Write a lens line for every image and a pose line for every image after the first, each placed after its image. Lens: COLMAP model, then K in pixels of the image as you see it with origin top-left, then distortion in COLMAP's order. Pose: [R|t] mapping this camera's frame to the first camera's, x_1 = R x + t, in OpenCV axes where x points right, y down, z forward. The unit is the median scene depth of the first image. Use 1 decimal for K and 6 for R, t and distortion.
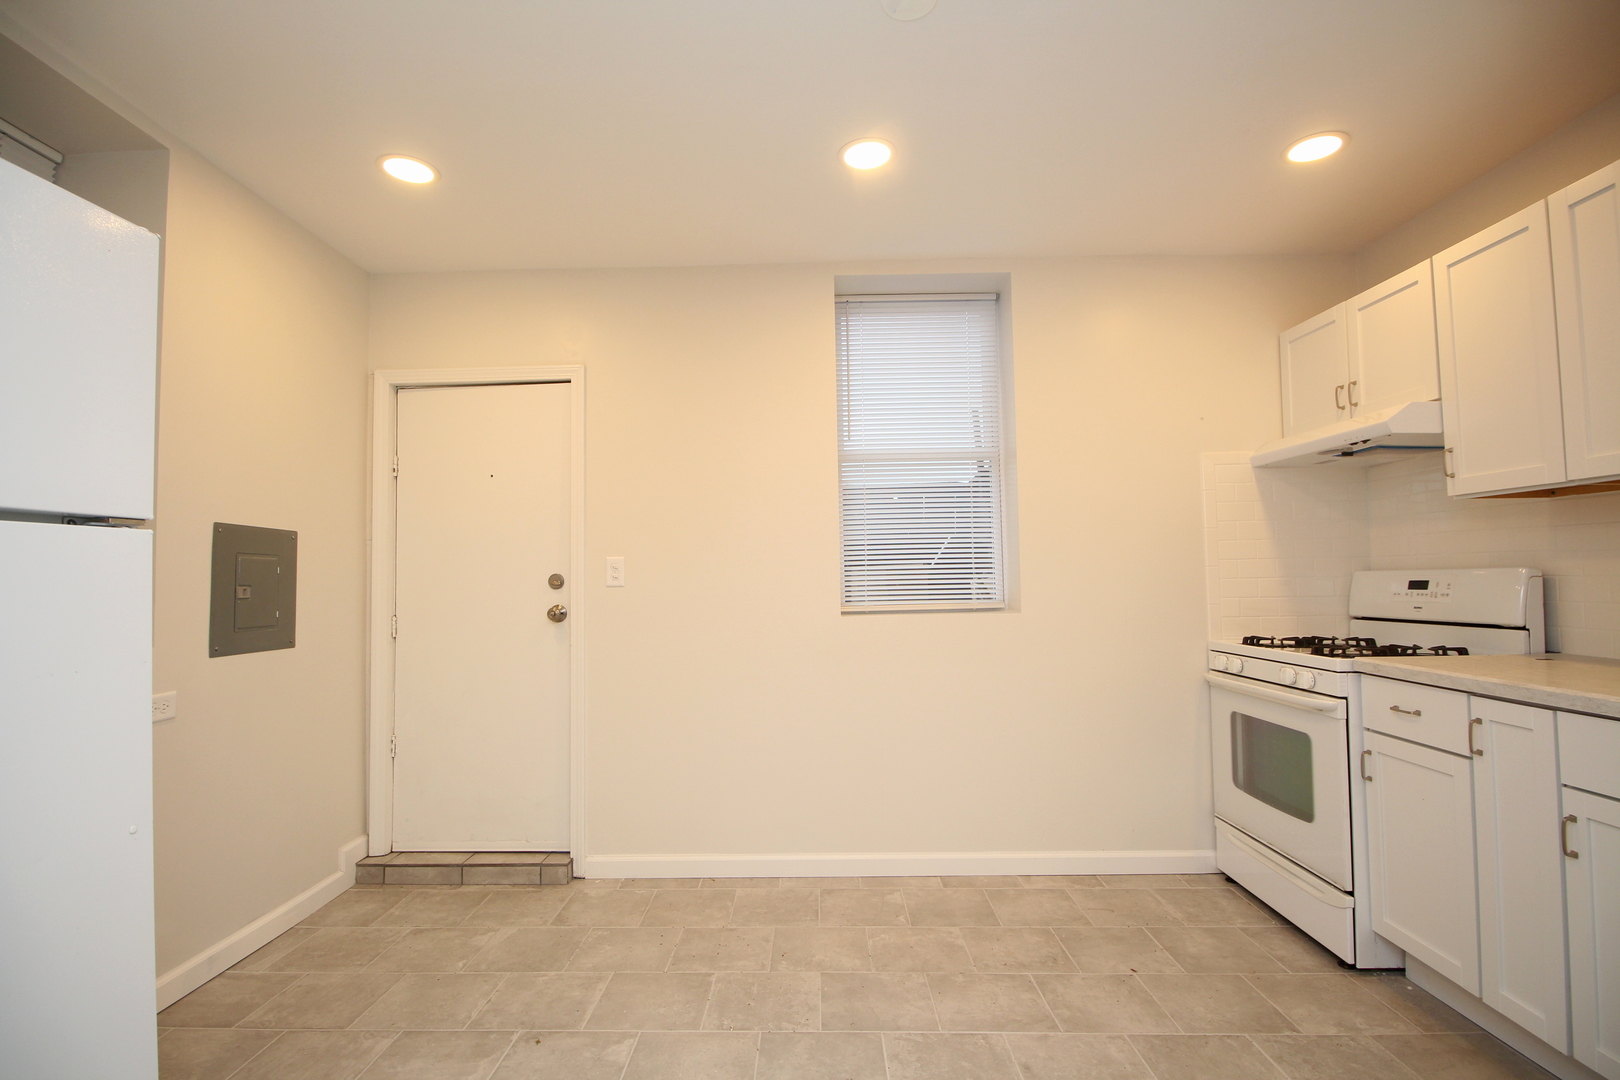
lens RADIAL K [[745.5, 0, 810.6], [0, 745.5, 542.8], [0, 0, 1]] dist [-0.014151, -0.002100]
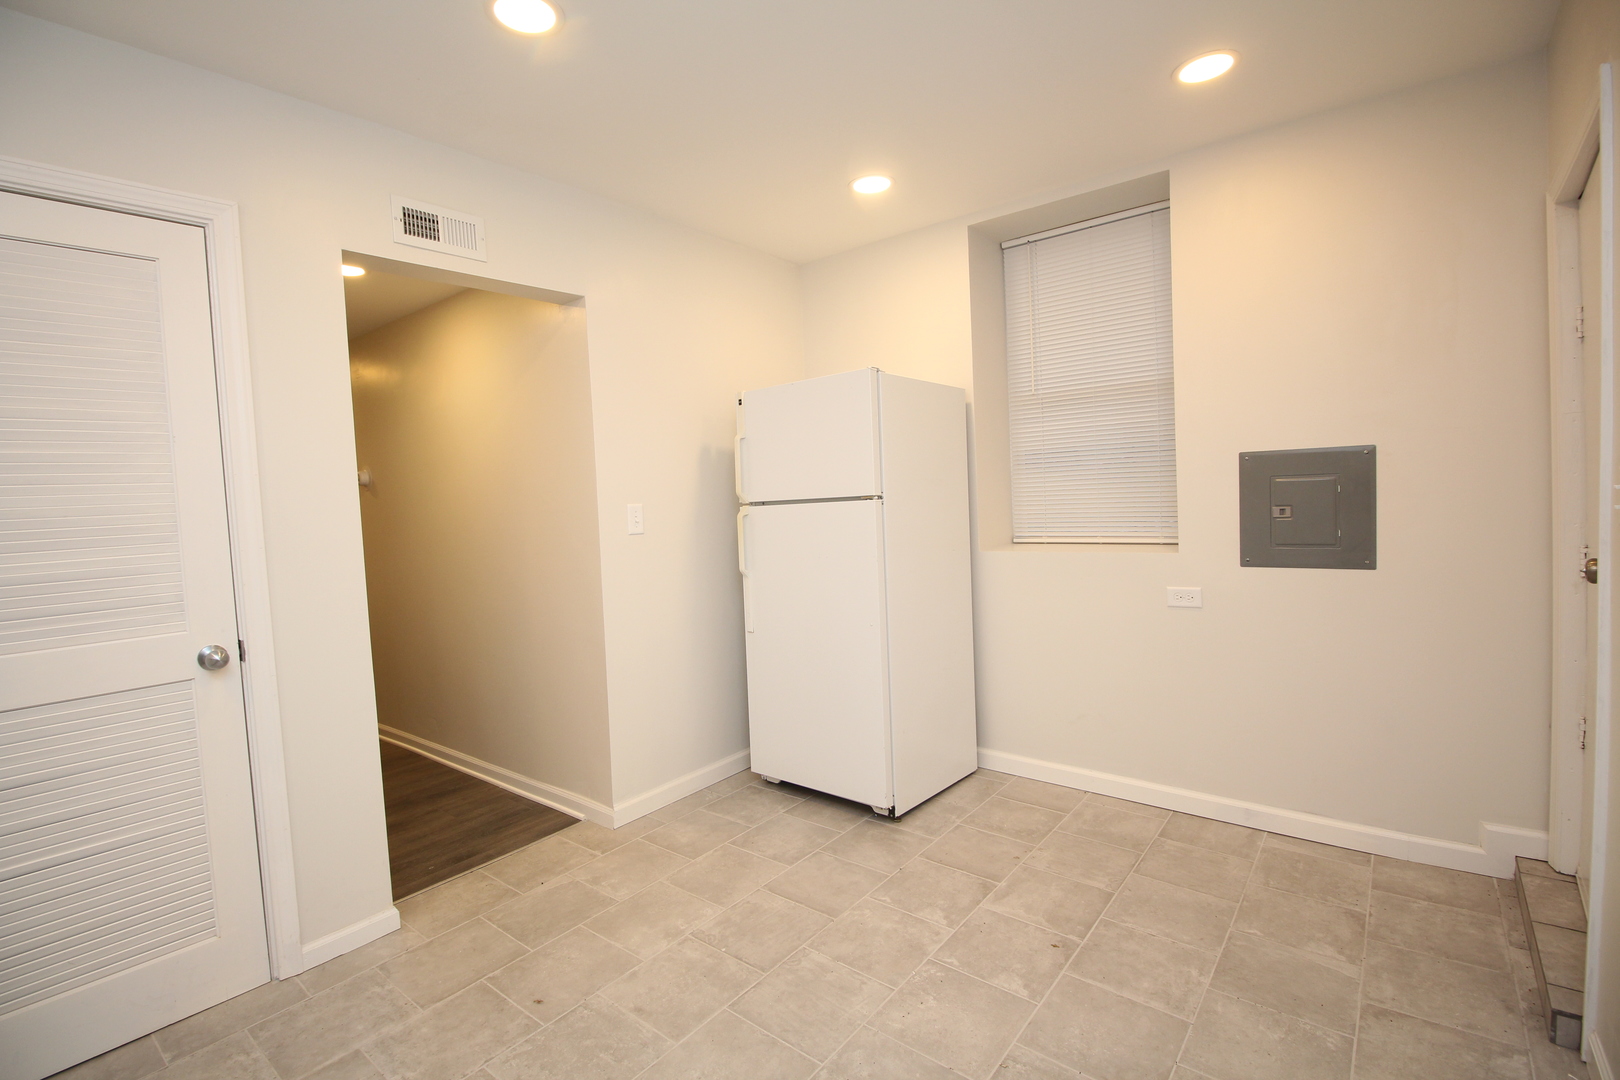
lens RADIAL K [[745.5, 0, 801.4], [0, 745.5, 537.0], [0, 0, 1]] dist [-0.014151, -0.002100]
pose [[-0.623848, 0.083079, -0.777118, 0.557978], [0.095383, 0.994994, 0.029801, 0.003953], [0.775704, -0.055533, -0.628649, 1.196804]]
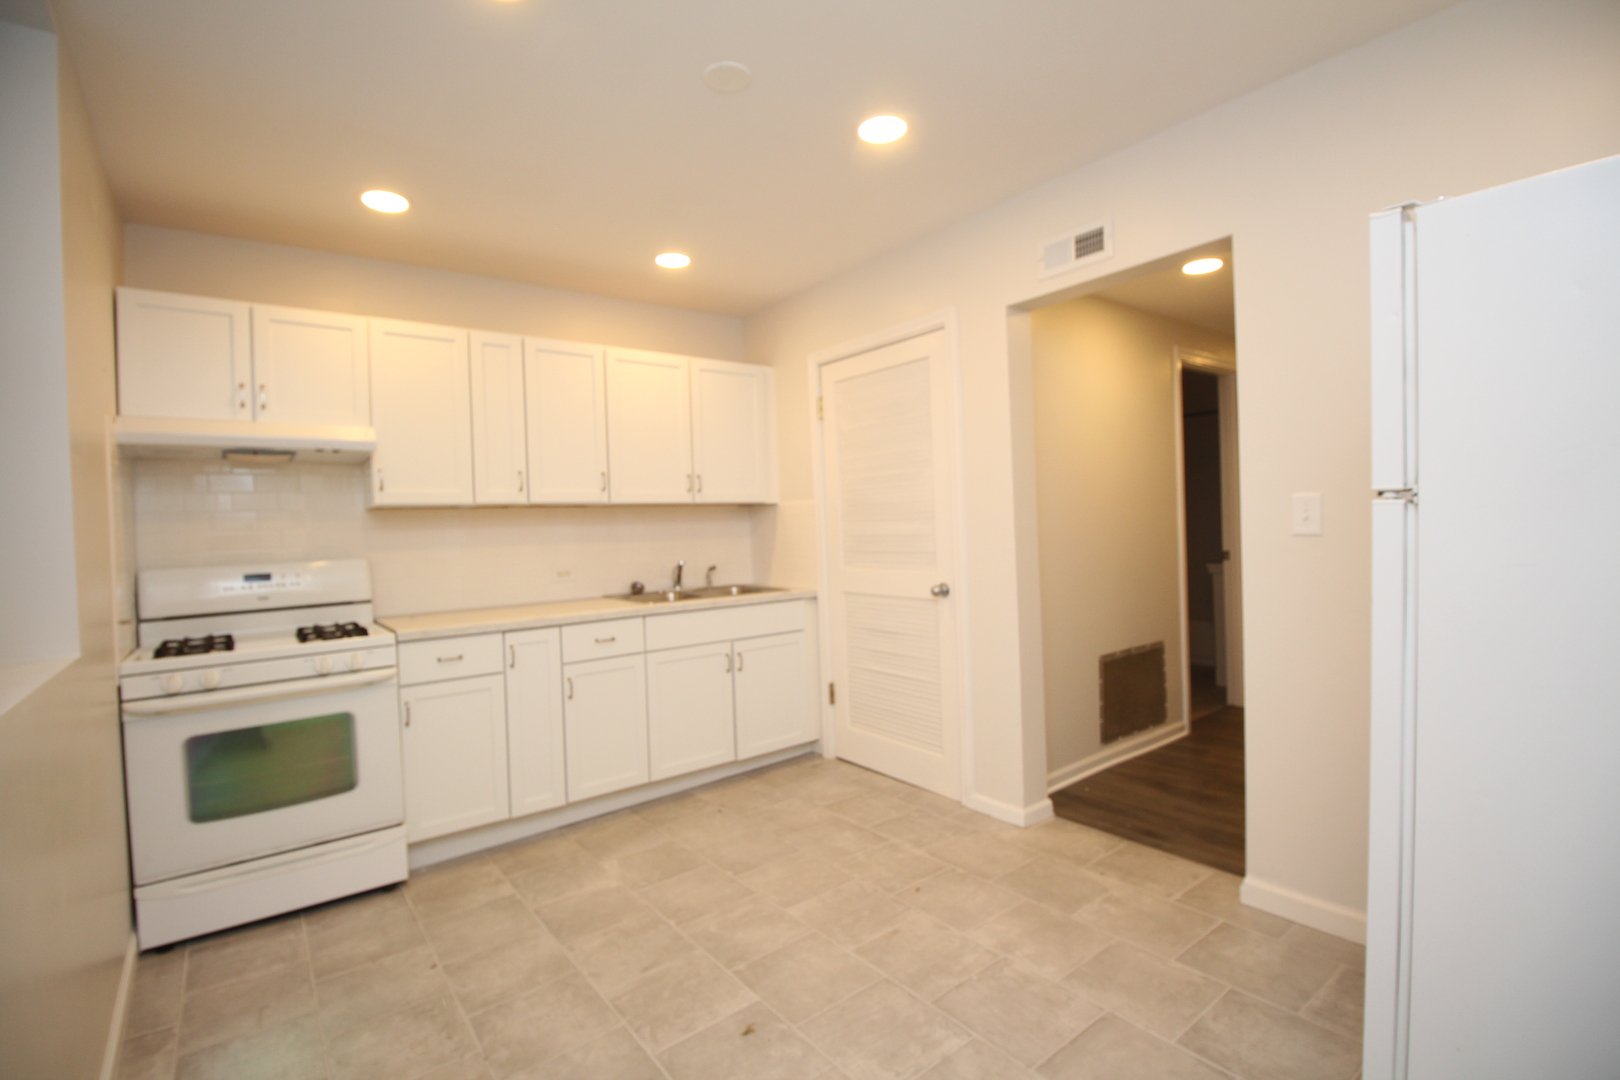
lens RADIAL K [[745.5, 0, 799.3], [0, 745.5, 543.6], [0, 0, 1]] dist [-0.014151, -0.002100]
pose [[-0.605304, 0.013441, 0.795881, -0.650363], [0.005490, 0.999904, -0.012711, 0.029904], [-0.795976, -0.003324, -0.605319, 1.211212]]
